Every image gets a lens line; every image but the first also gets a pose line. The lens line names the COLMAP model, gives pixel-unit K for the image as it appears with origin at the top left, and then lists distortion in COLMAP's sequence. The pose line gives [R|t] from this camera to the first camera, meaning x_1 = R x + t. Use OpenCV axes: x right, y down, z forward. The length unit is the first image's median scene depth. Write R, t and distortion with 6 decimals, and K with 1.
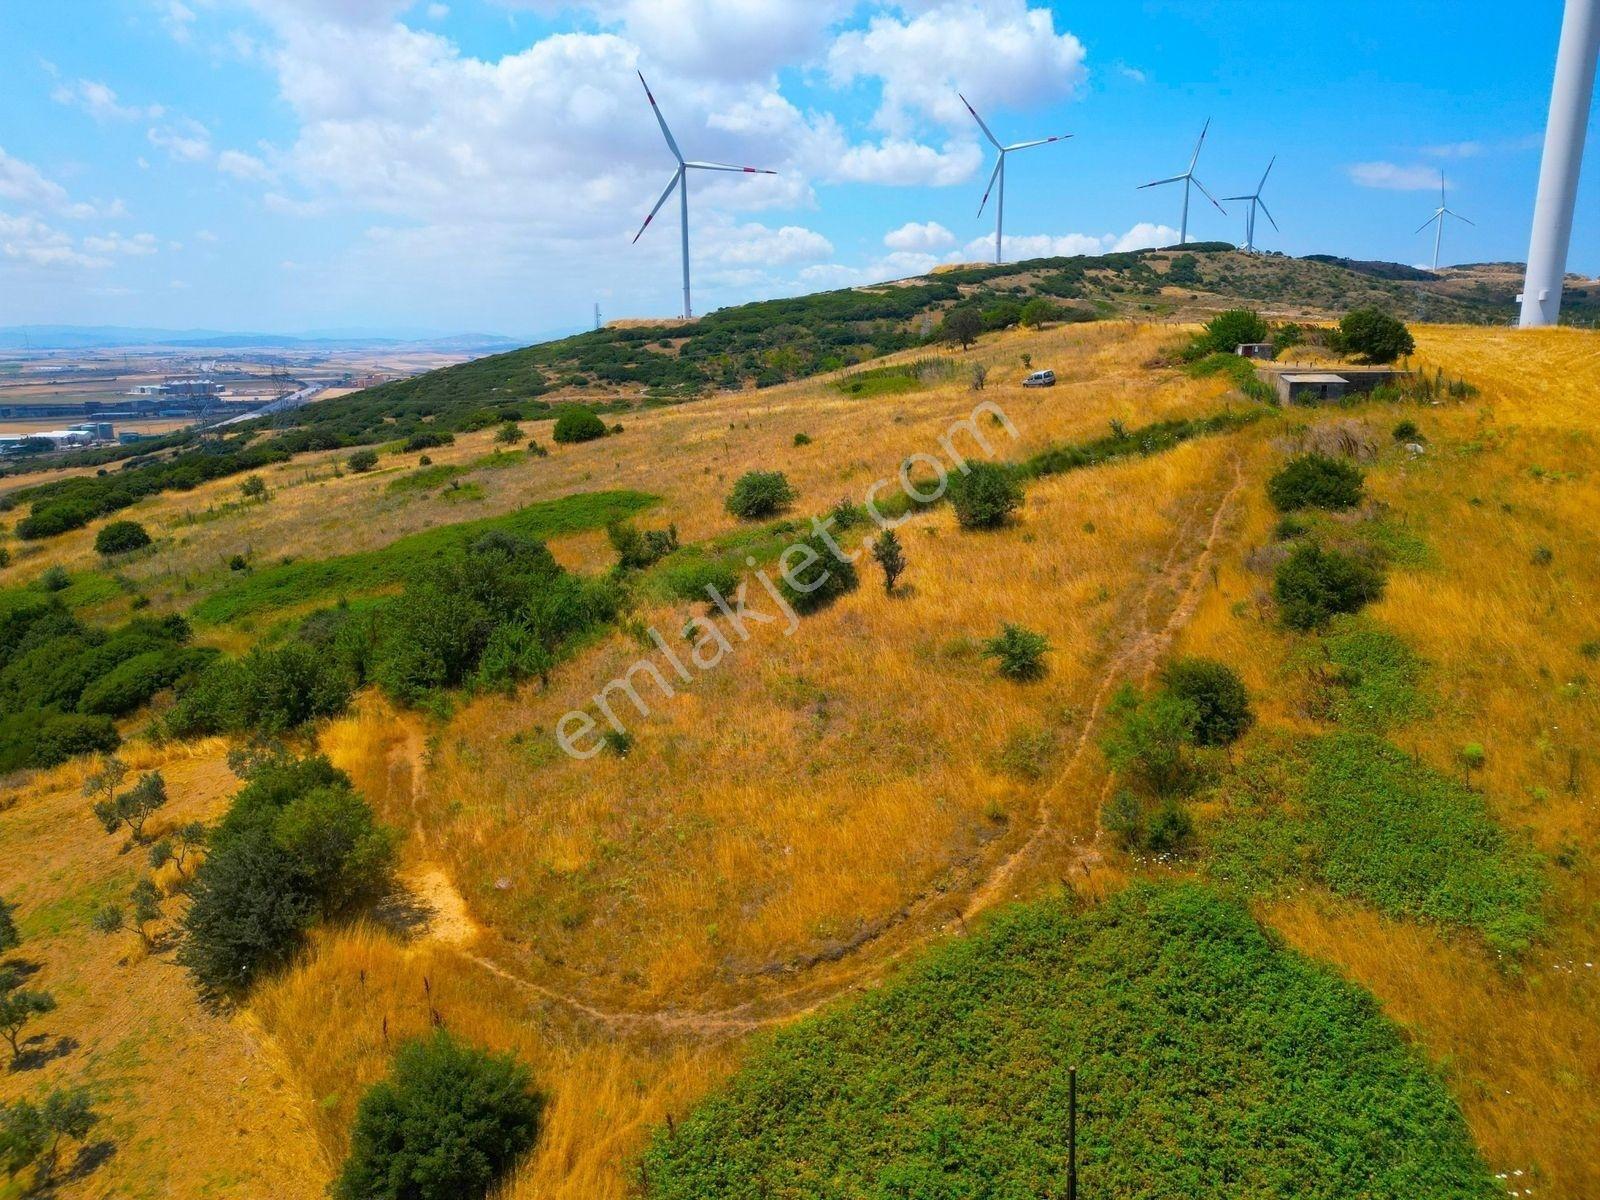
lens RADIAL K [[1117.7, 0, 800.0], [0, 1117.7, 600.0], [0, 0, 1]] dist [0.065196, -0.062644]
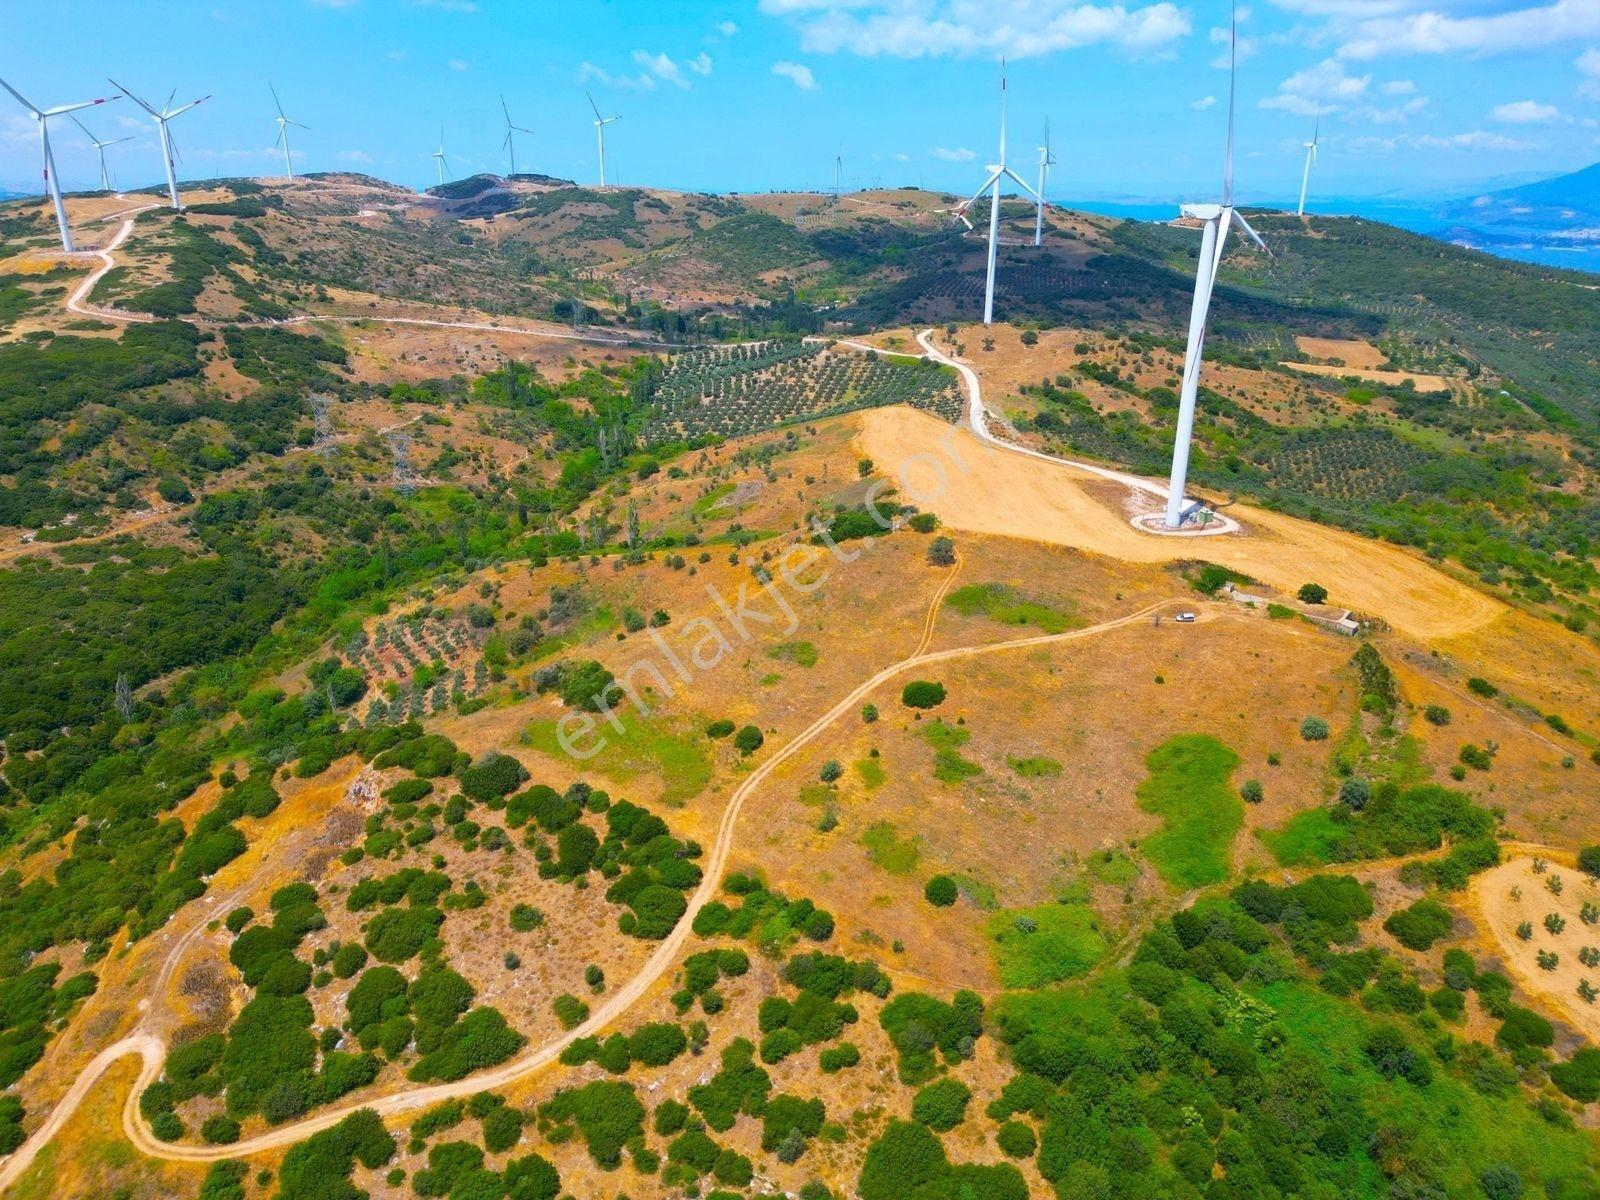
lens RADIAL K [[1117.7, 0, 800.0], [0, 1117.7, 600.0], [0, 0, 1]] dist [0.065196, -0.062644]
pose [[0.533143, -0.287220, 0.795778, -0.437101], [0.184269, 0.957449, 0.222118, -0.192845], [-0.825714, 0.028216, 0.563383, 0.080843]]
